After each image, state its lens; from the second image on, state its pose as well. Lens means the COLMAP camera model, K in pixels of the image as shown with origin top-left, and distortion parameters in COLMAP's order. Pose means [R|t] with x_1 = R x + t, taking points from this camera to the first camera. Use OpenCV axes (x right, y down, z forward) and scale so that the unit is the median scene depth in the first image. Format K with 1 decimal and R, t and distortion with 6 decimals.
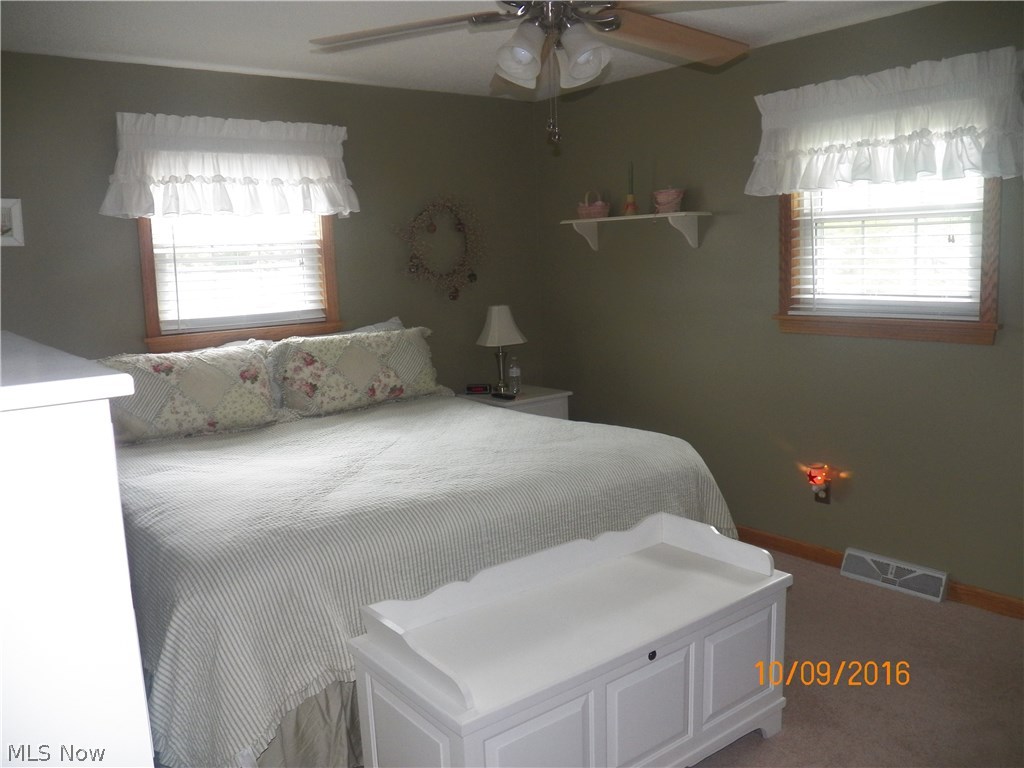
lens RADIAL K [[833.8, 0, 512.0], [0, 833.8, 384.0], [0, 0, 1]] dist [-0.142304, 0.097046]
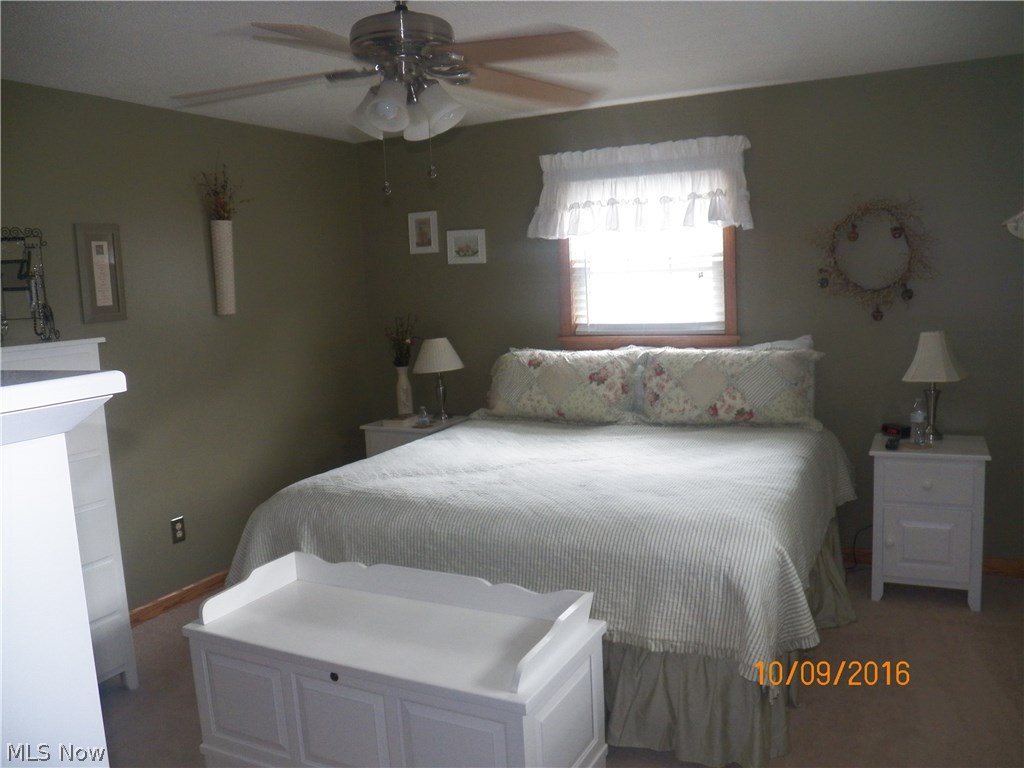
lens RADIAL K [[833.8, 0, 512.0], [0, 833.8, 384.0], [0, 0, 1]] dist [-0.142304, 0.097046]
pose [[0.418830, 0.129253, -0.898819, 0.625575], [-0.102239, 0.990236, 0.094758, -0.093158], [0.902291, 0.052207, 0.427955, 0.383865]]
